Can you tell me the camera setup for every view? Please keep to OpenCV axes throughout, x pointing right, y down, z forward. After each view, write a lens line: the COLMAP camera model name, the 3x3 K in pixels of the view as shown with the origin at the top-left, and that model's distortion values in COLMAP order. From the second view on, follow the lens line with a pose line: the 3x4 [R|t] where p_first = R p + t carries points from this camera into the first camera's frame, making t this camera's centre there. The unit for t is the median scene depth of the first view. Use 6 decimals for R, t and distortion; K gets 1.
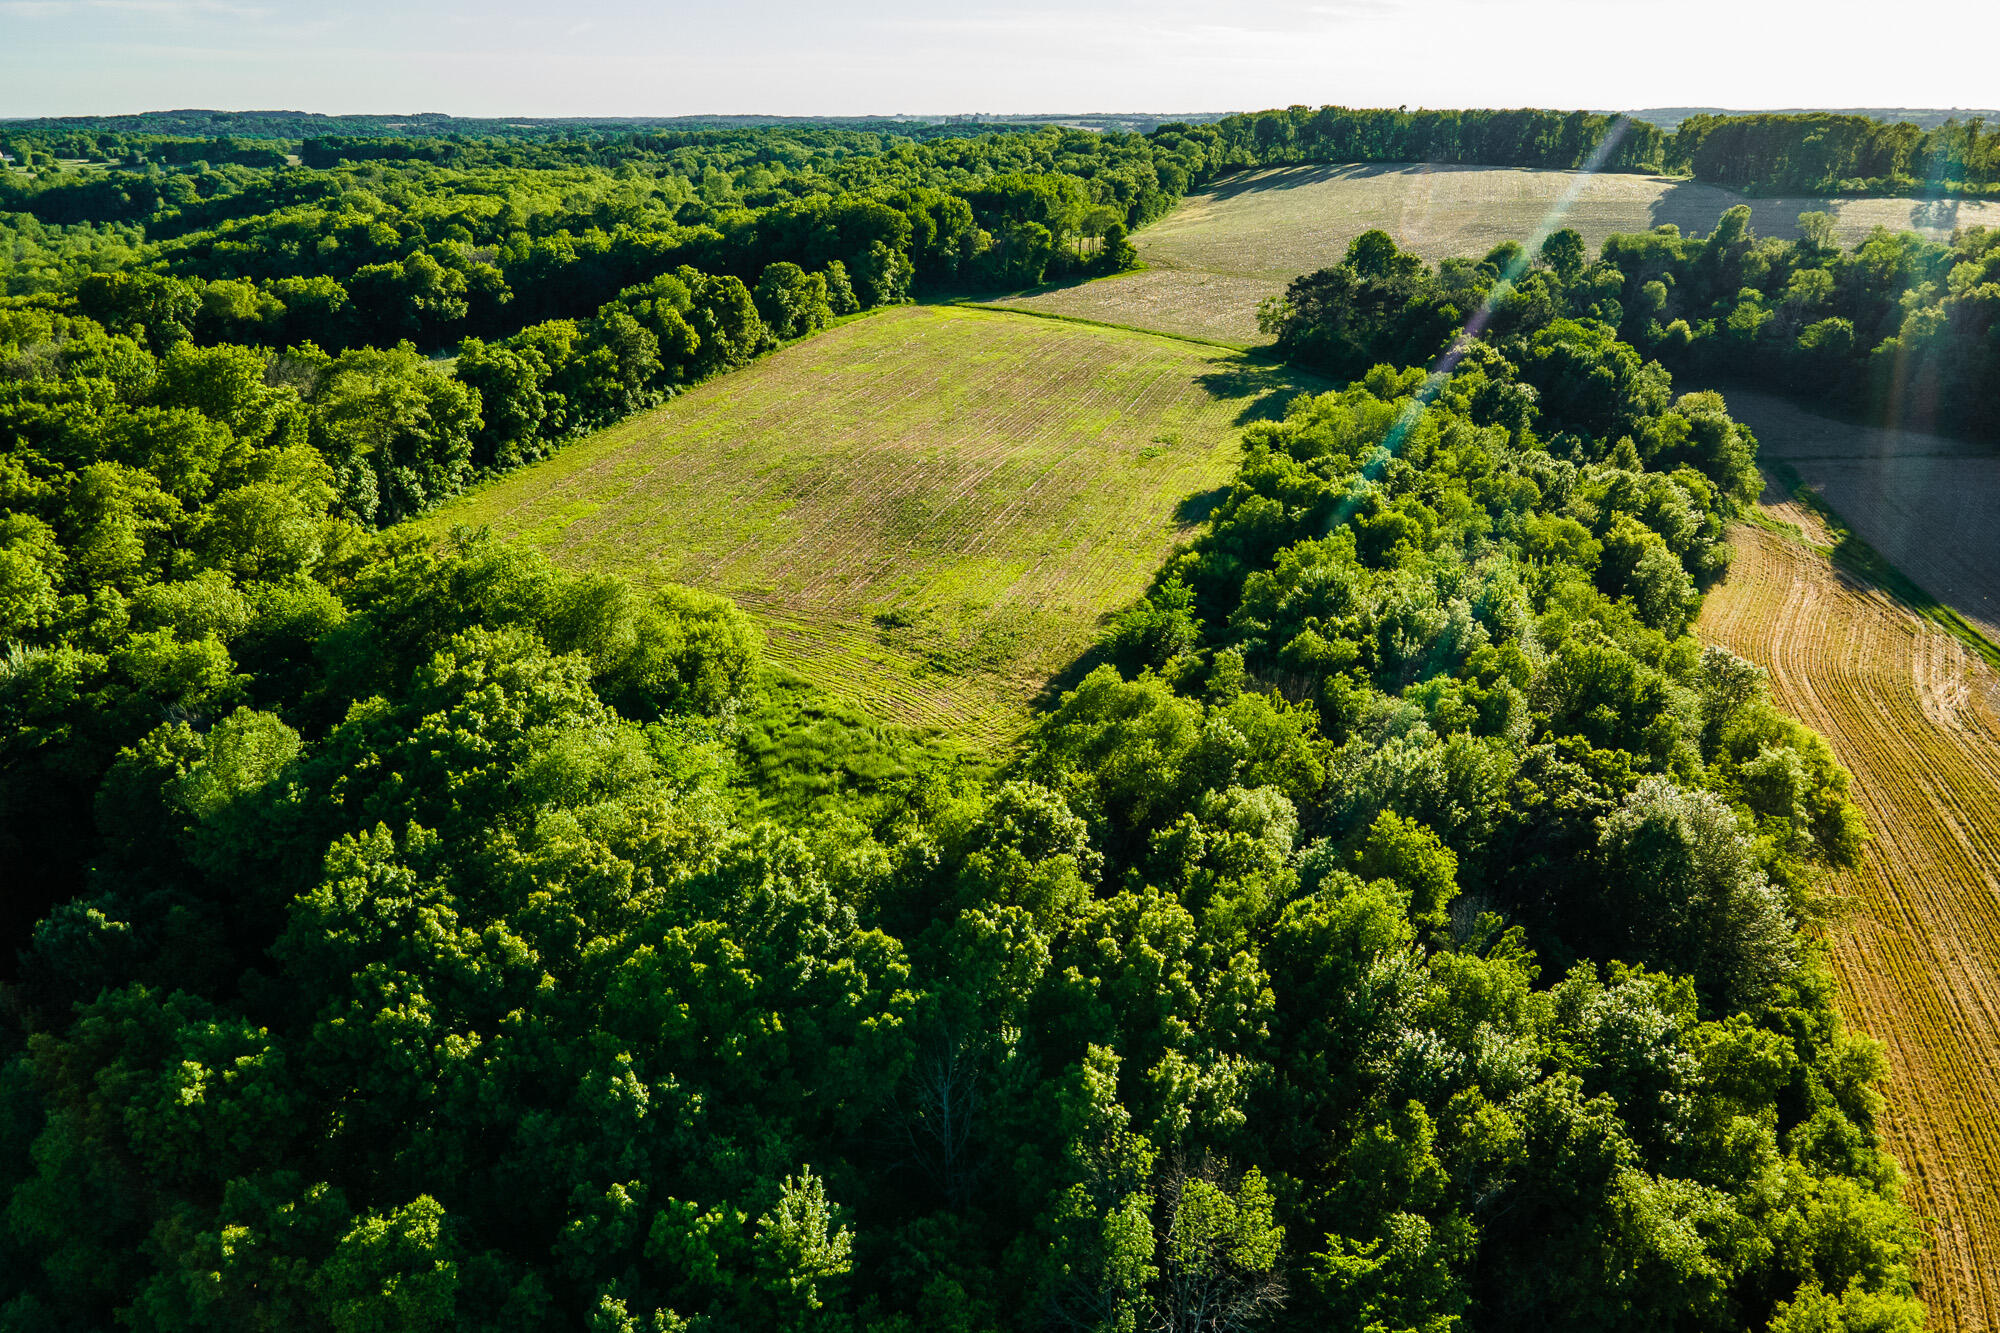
lens RADIAL K [[1384.9, 0, 1000.0], [0, 1384.9, 666.5], [0, 0, 1]] dist [0.003651, 0.003737]
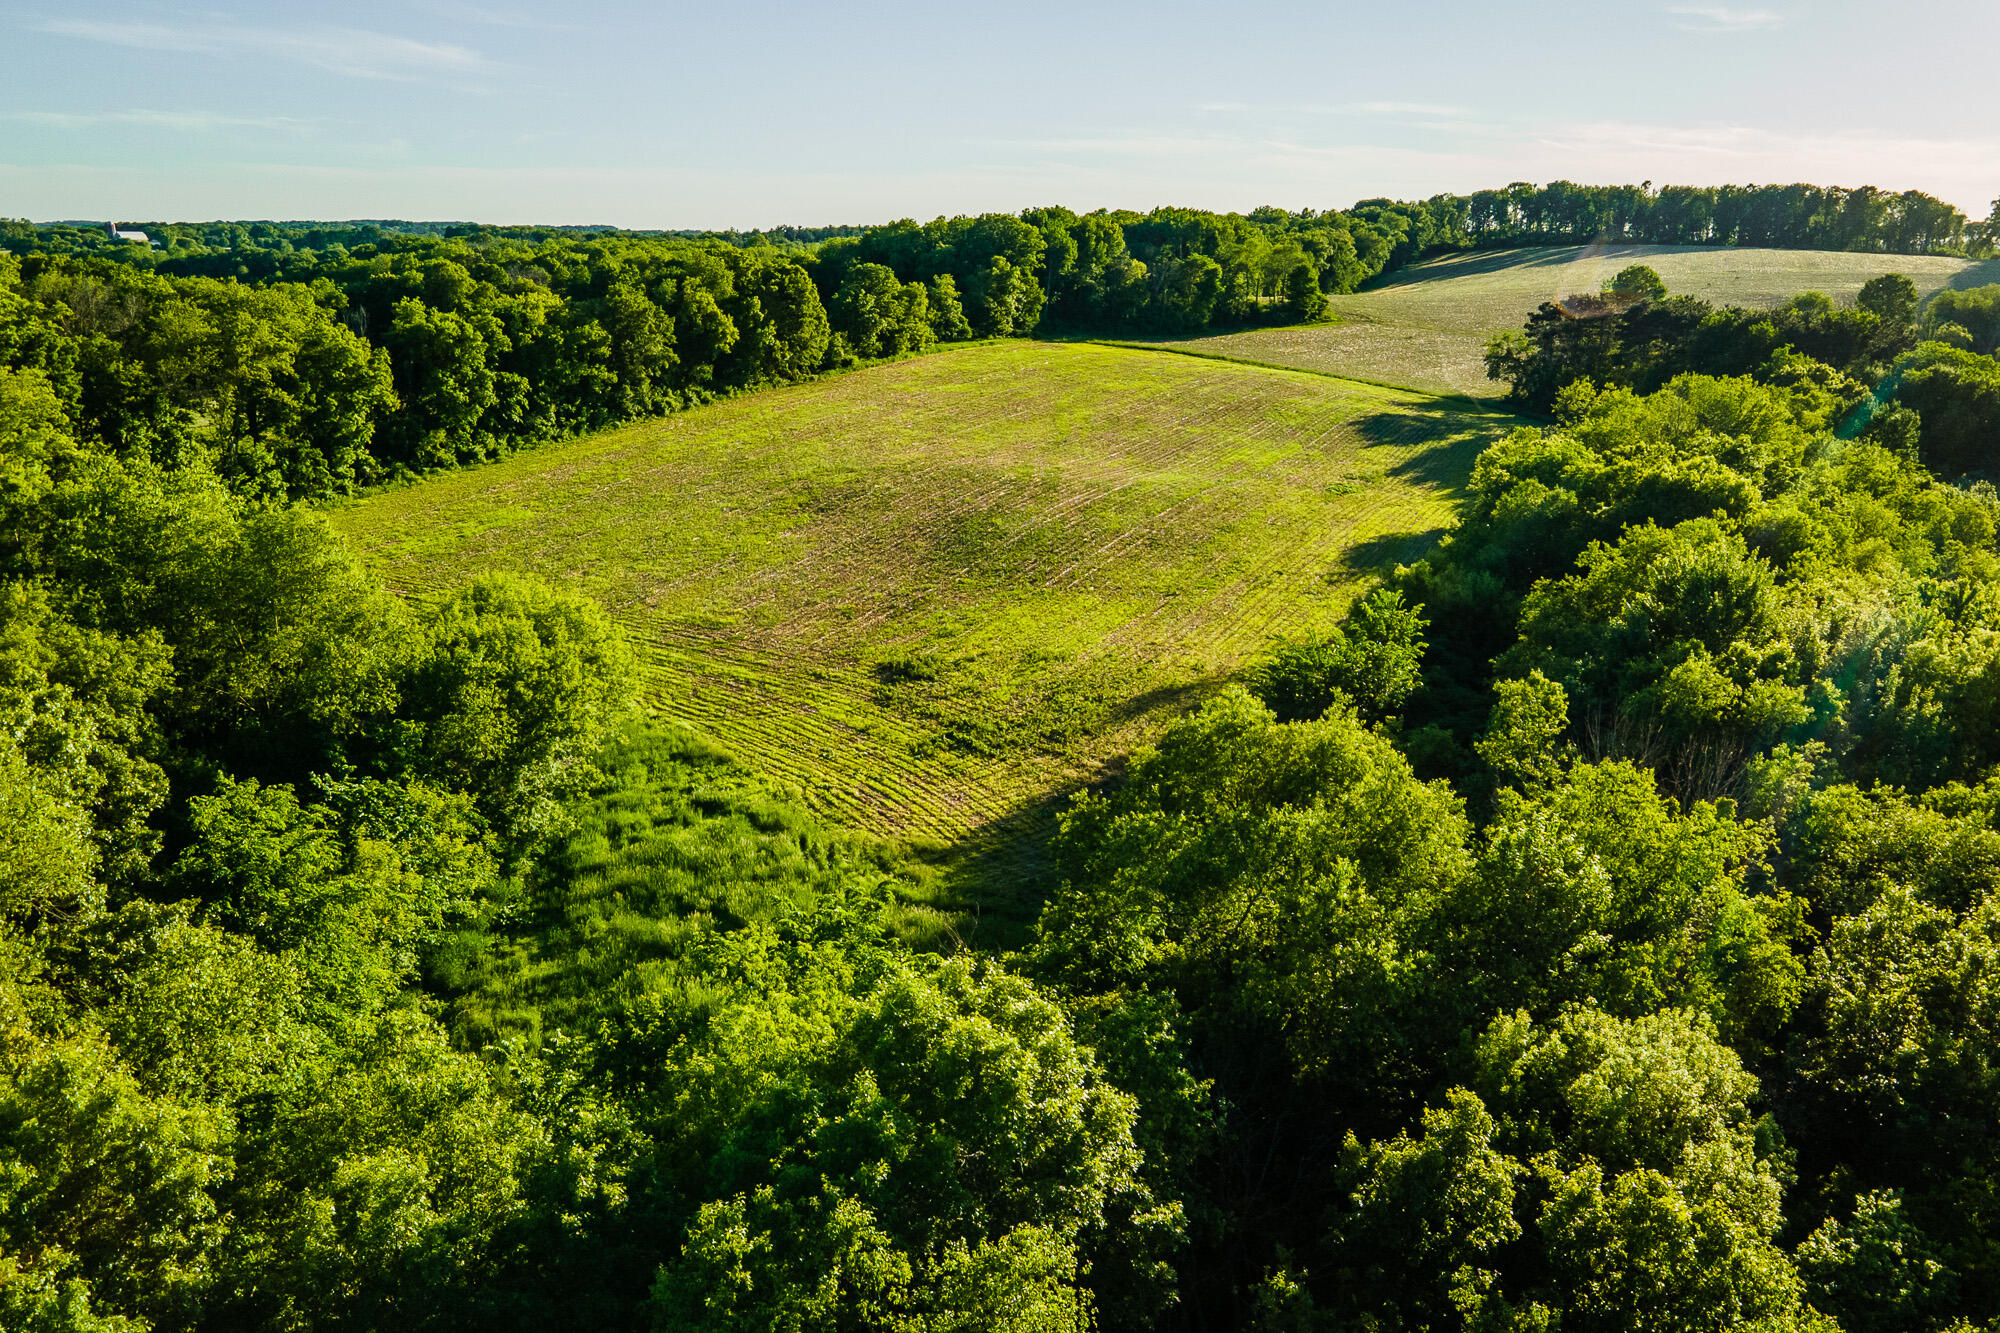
lens RADIAL K [[1415.1, 0, 1034.8], [0, 1415.1, 669.5], [0, 0, 1]] dist [0.004962, 0.003389]
pose [[0.994240, 0.039113, -0.099788, 0.031786], [-0.049928, 0.992865, -0.108287, 0.023804], [0.094841, 0.112646, 0.989099, 0.311648]]
